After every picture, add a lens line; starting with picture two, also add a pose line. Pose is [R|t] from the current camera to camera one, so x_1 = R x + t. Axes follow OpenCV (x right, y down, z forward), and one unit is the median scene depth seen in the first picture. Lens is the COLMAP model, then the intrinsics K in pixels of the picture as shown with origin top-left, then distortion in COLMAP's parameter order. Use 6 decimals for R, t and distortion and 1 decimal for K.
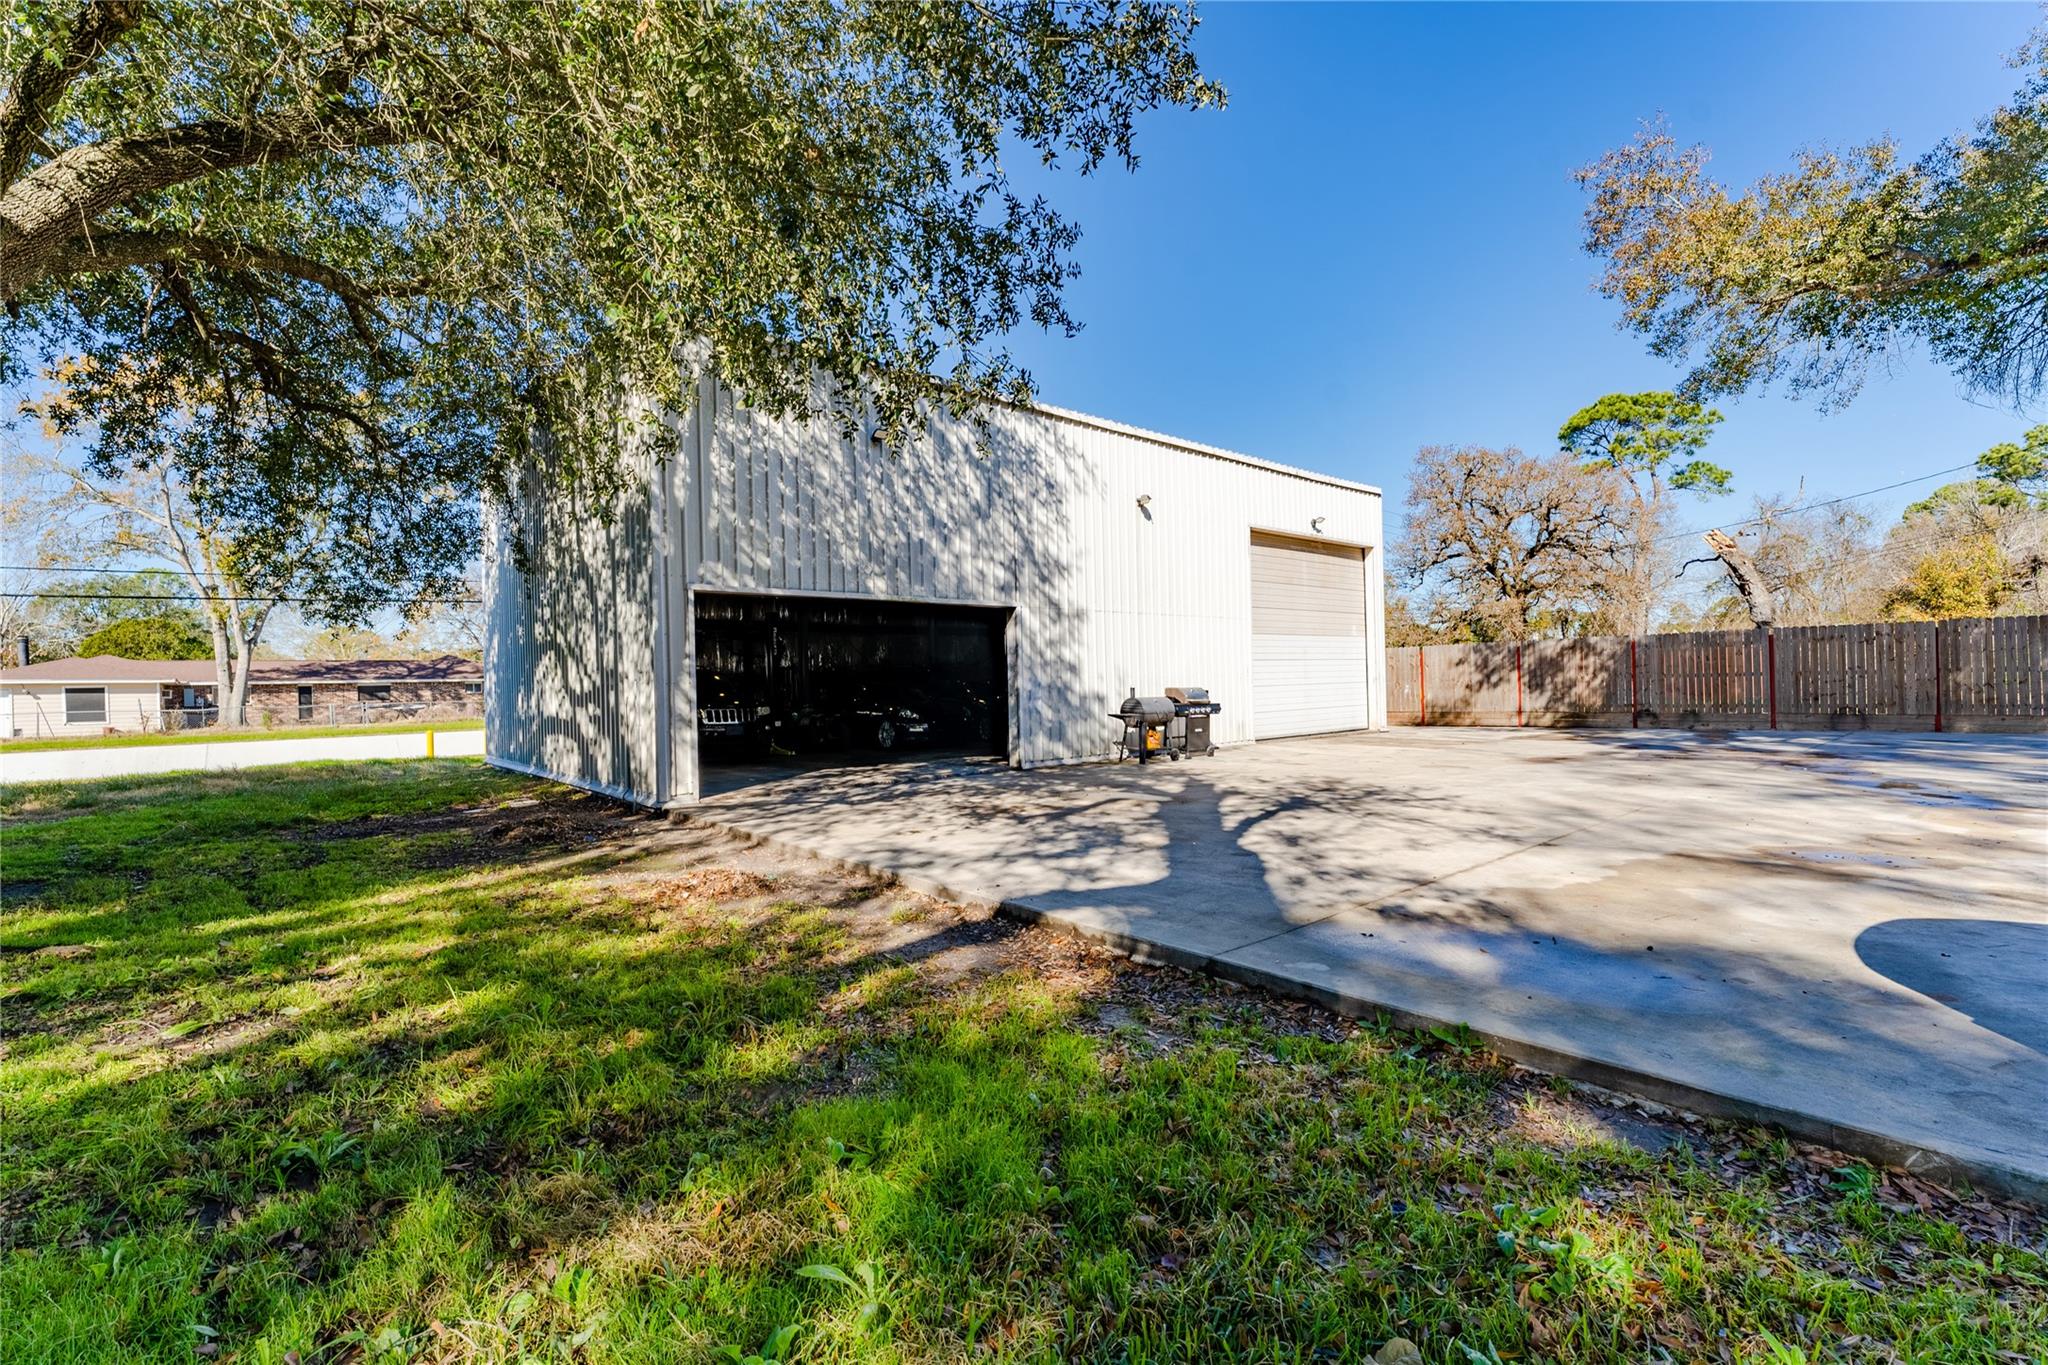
lens RADIAL K [[822.7, 0, 1027.1], [0, 822.7, 681.3], [0, 0, 1]] dist [-0.012910, 0.000170]
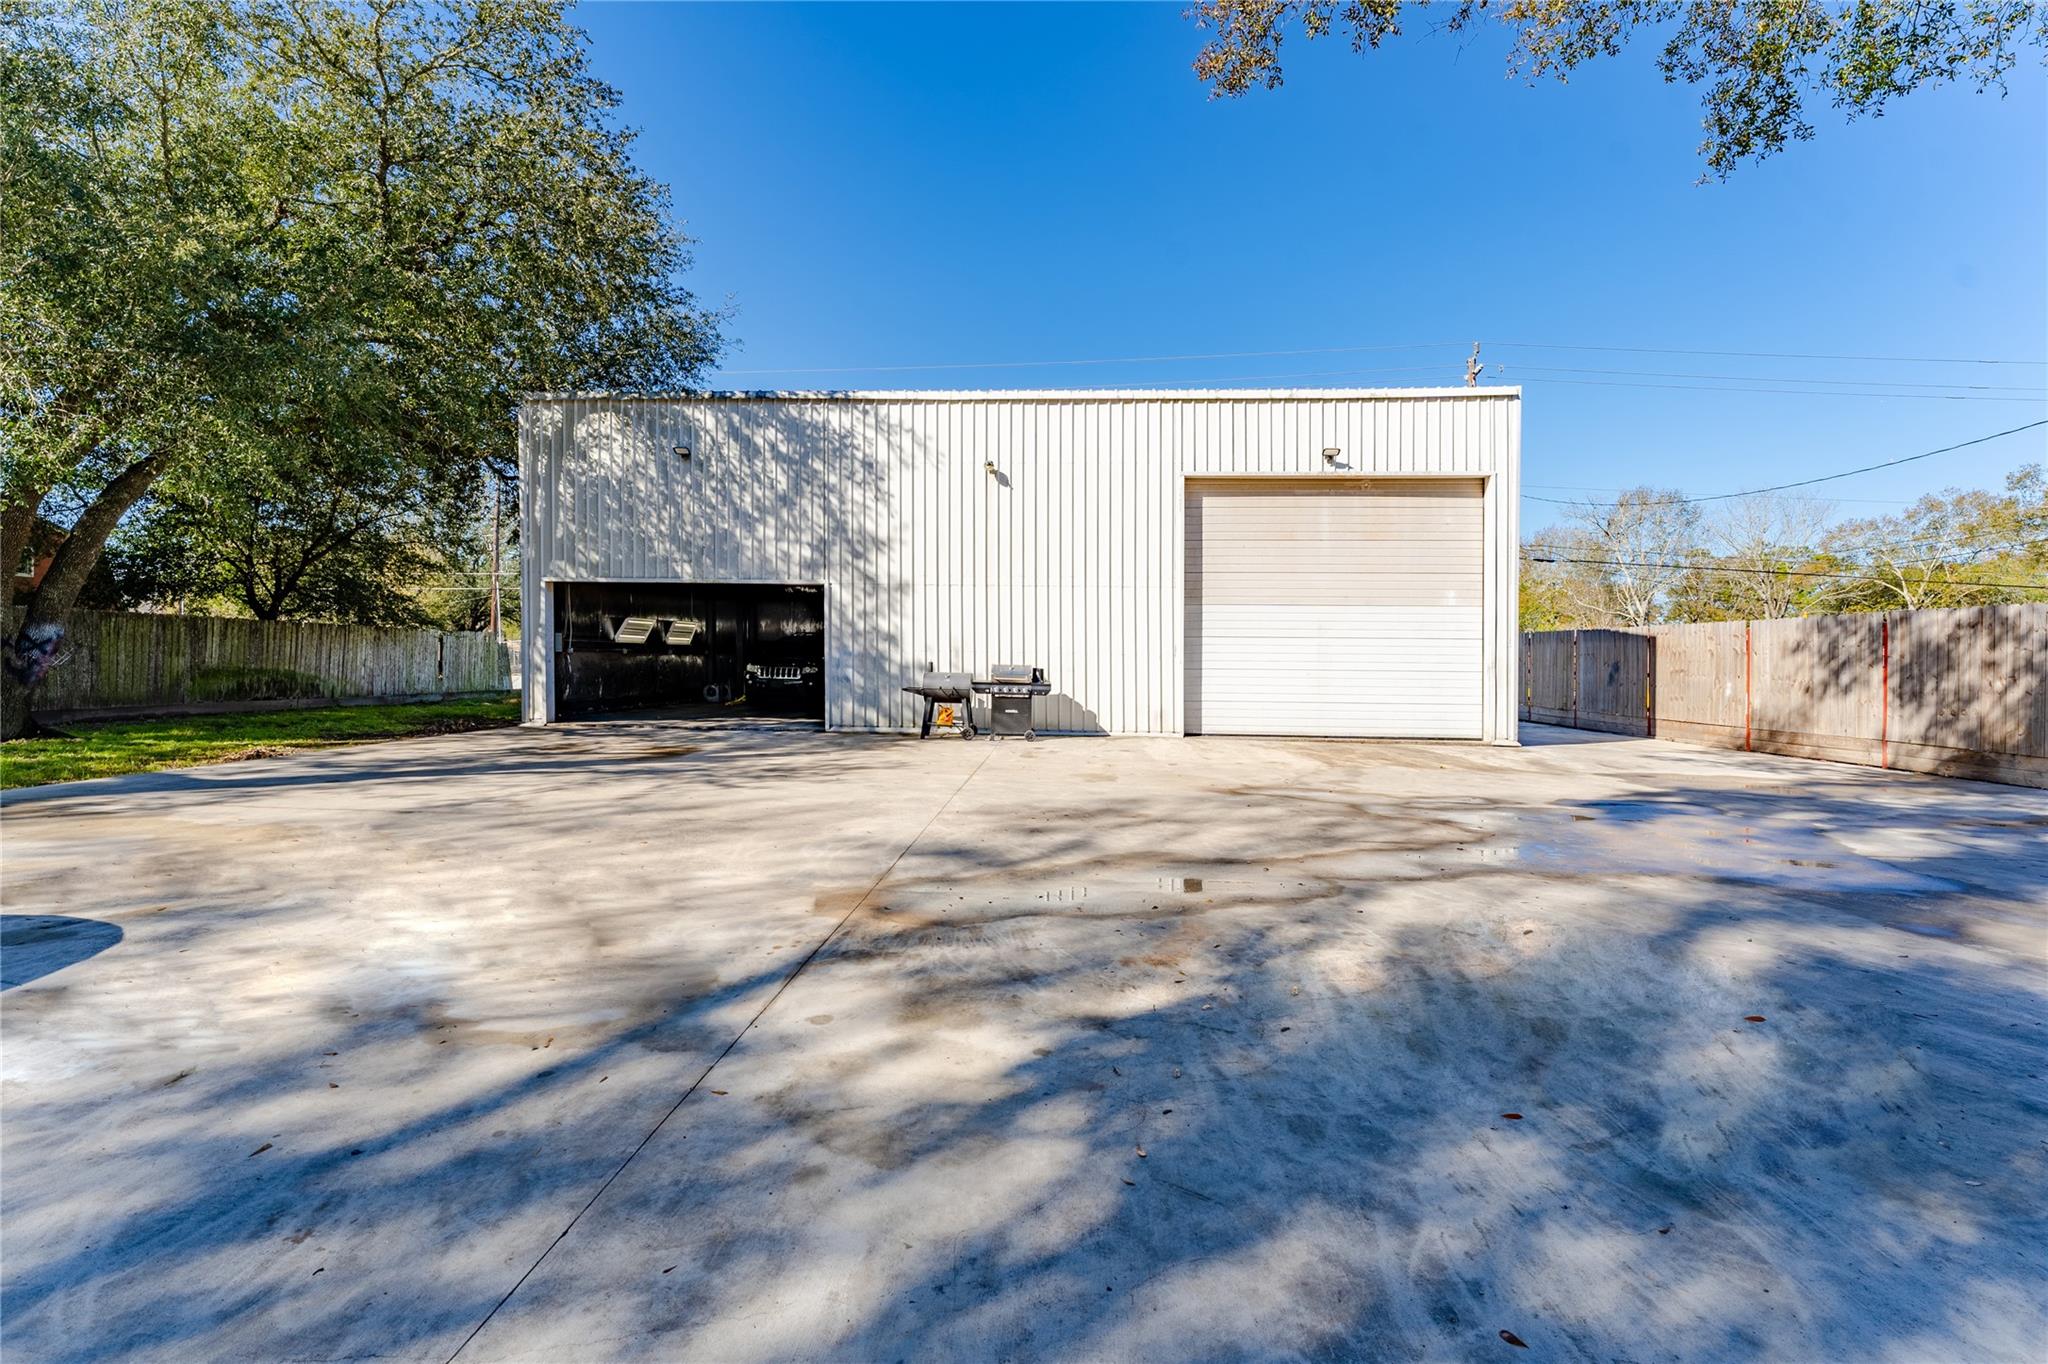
lens RADIAL K [[822.7, 0, 1024.6], [0, 822.7, 663.5], [0, 0, 1]] dist [-0.012910, 0.000170]
pose [[0.740871, 0.041862, -0.670342, 0.910563], [-0.030544, 0.999123, 0.028636, -0.020977], [0.670953, -0.000741, 0.741500, 0.355411]]
